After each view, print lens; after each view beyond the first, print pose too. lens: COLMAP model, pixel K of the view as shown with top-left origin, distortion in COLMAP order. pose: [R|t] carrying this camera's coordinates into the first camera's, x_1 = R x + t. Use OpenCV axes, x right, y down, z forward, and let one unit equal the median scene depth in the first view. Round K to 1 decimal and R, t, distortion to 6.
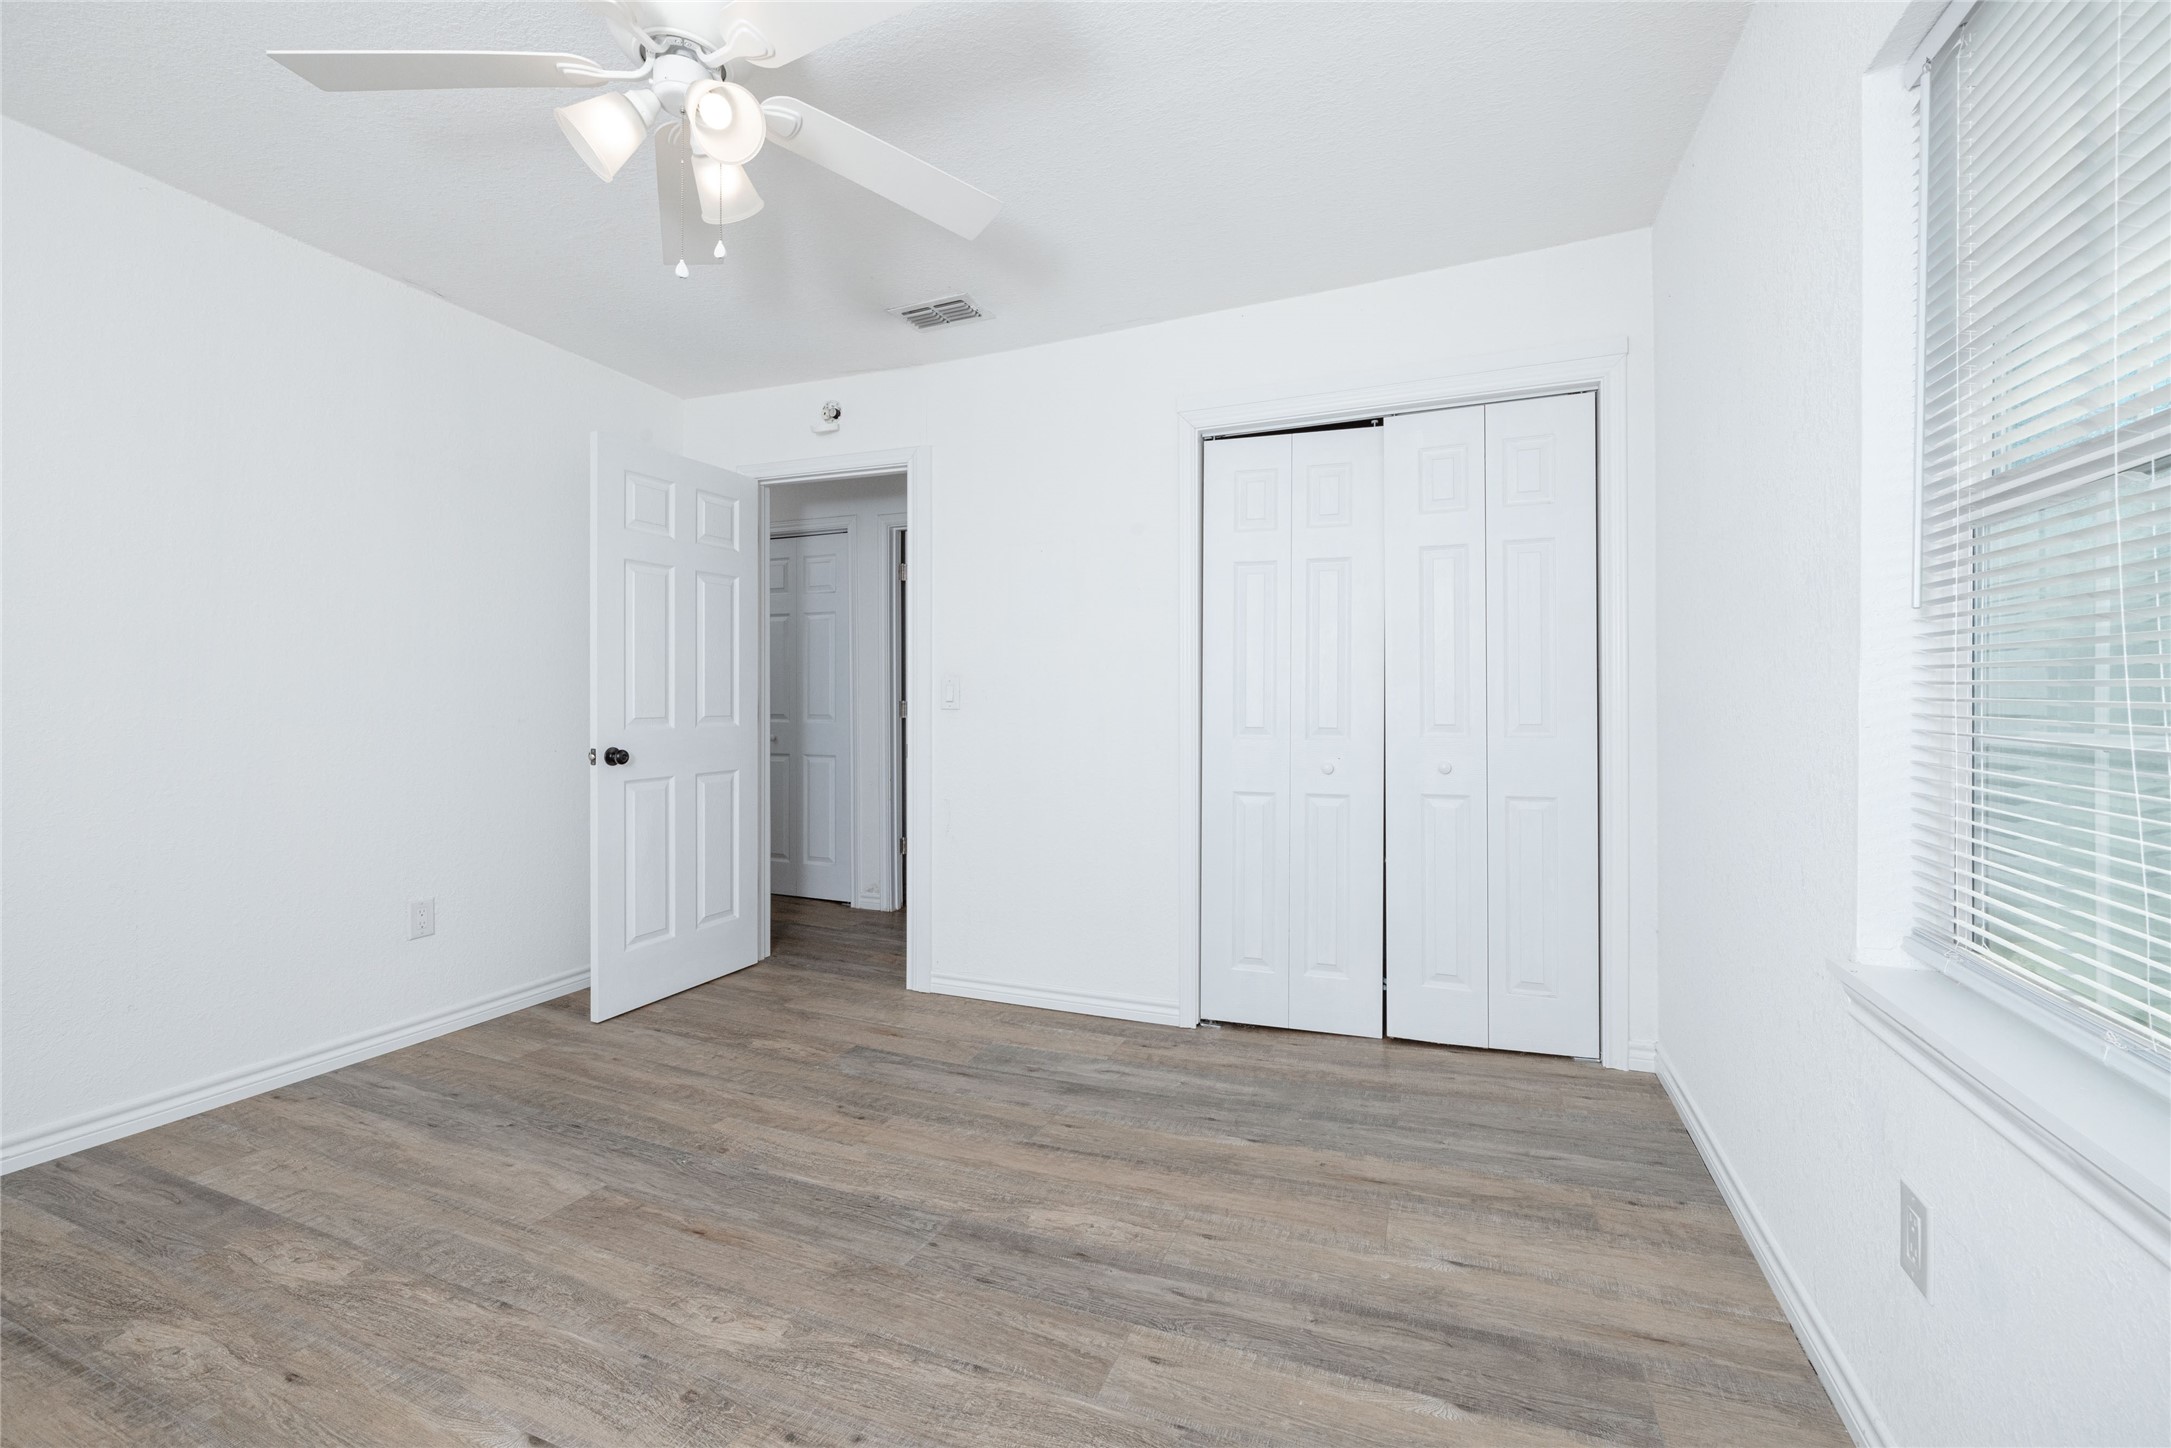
lens RADIAL K [[903.8, 0, 1079.1], [0, 903.8, 696.8], [0, 0, 1]] dist [-0.000969, 0.000787]
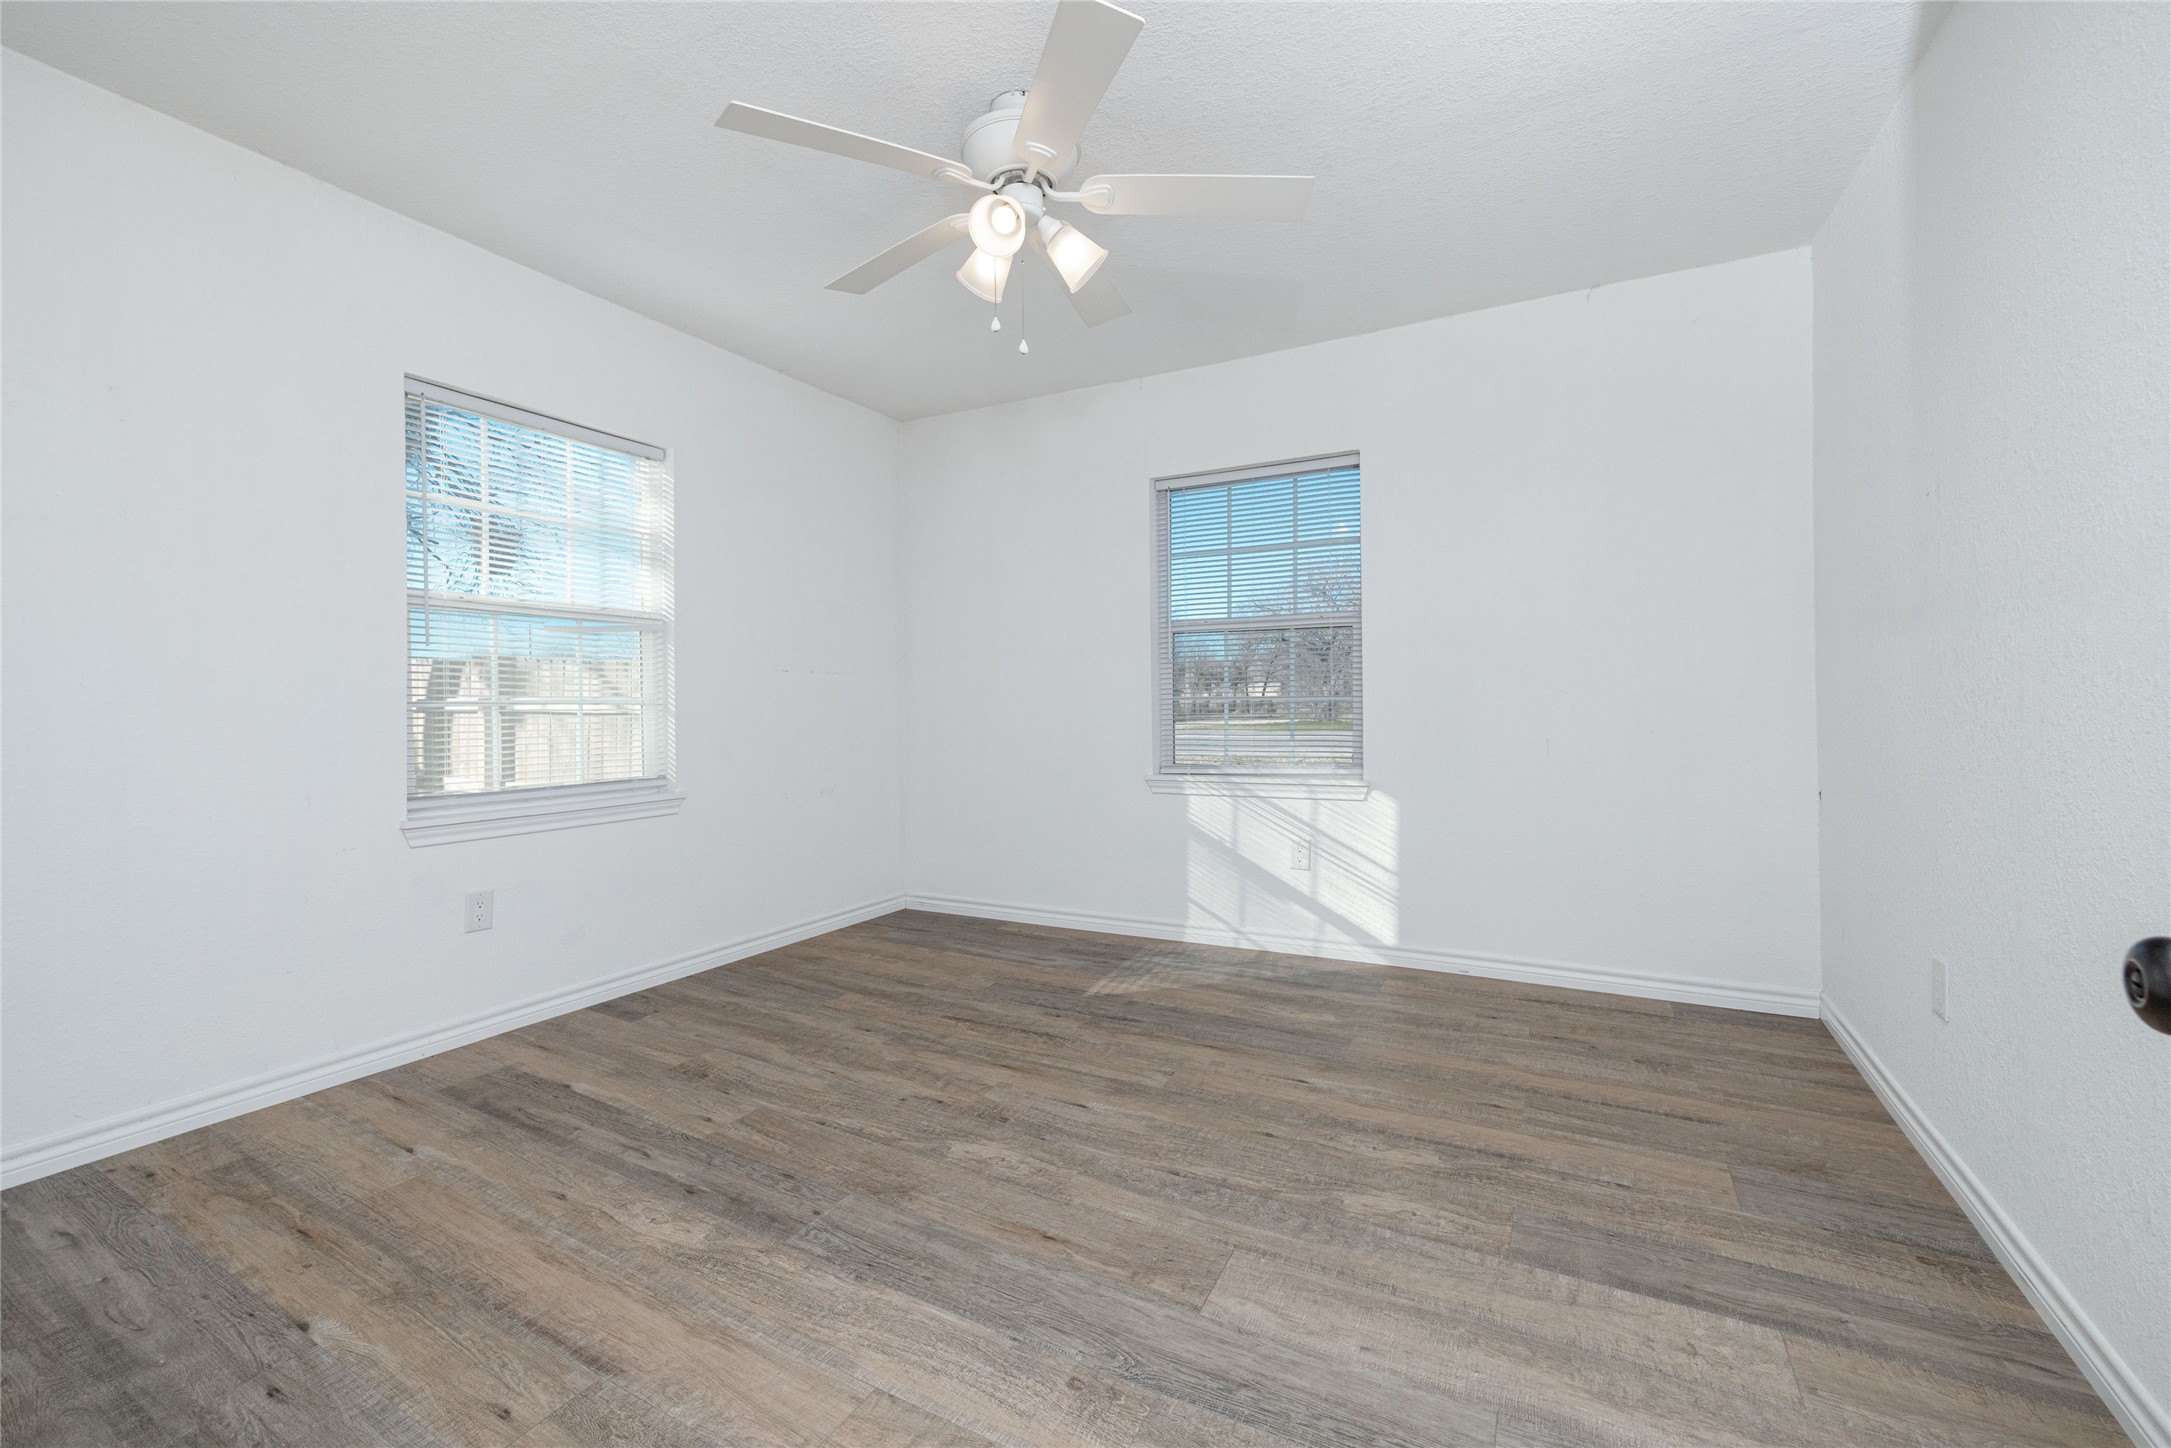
lens RADIAL K [[903.8, 0, 1079.1], [0, 903.8, 696.8], [0, 0, 1]] dist [-0.000969, 0.000787]
pose [[-0.994380, 0.003787, 0.105801, -0.465695], [0.003239, 0.999980, -0.005346, 0.023247], [-0.105819, -0.004974, -0.994373, 1.632159]]
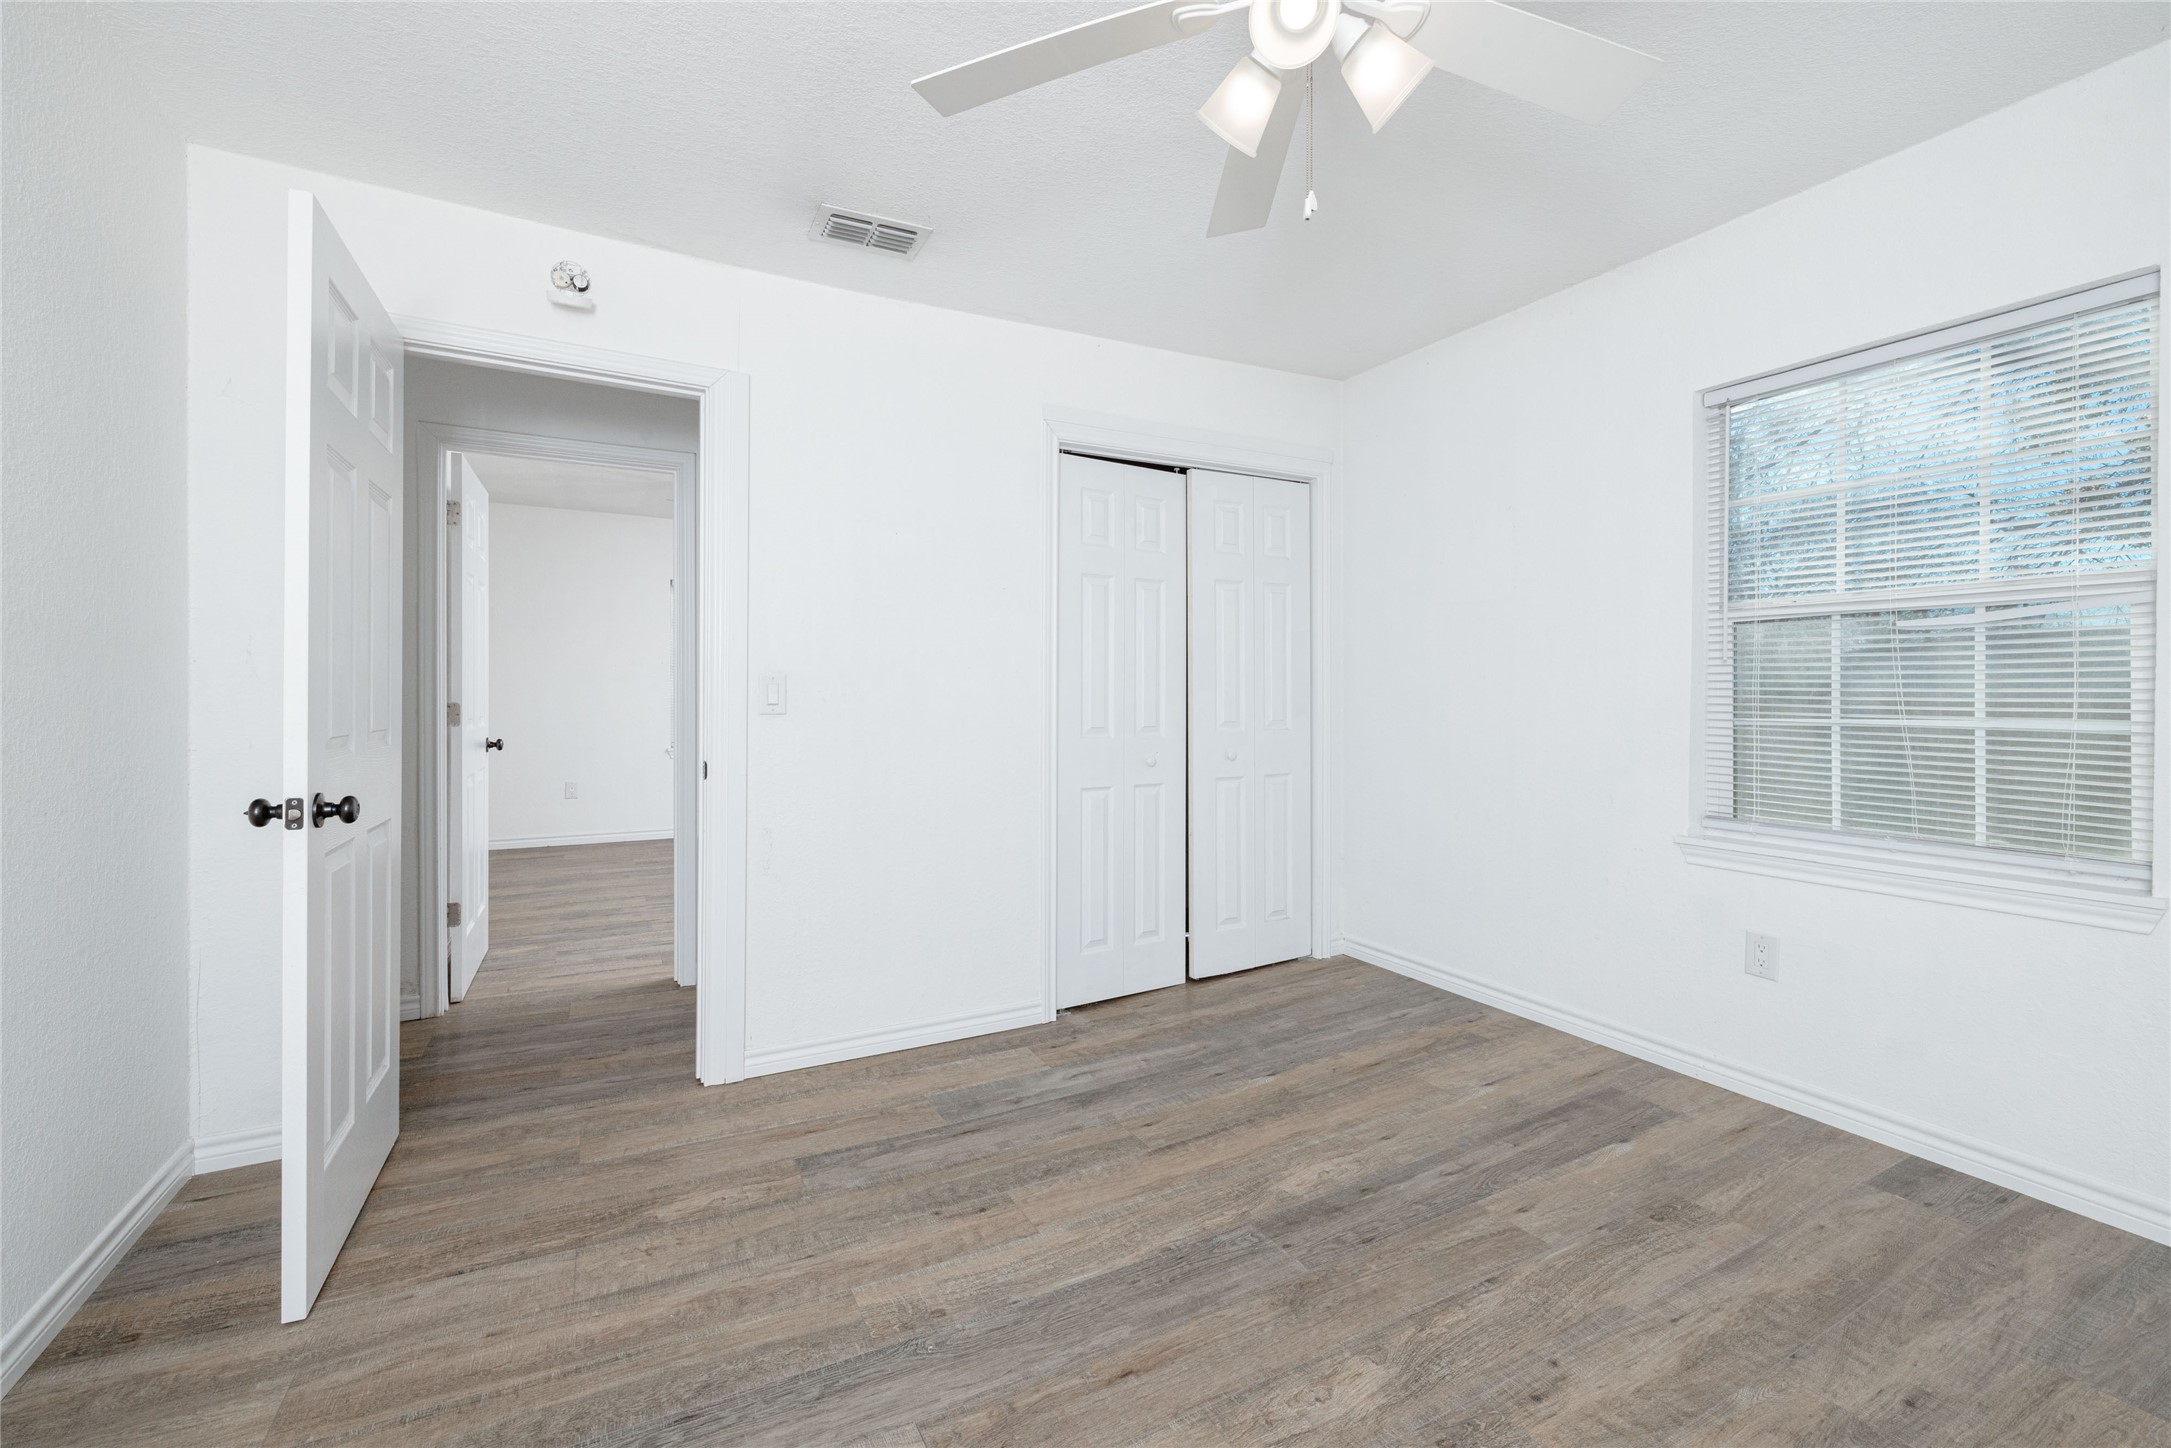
lens RADIAL K [[903.8, 0, 1079.1], [0, 903.8, 696.8], [0, 0, 1]] dist [-0.000969, 0.000787]
pose [[0.642189, 0.002613, 0.766542, -0.889077], [-0.004456, 0.999990, 0.000324, -0.004297], [-0.766533, -0.003623, 0.642194, 0.437355]]
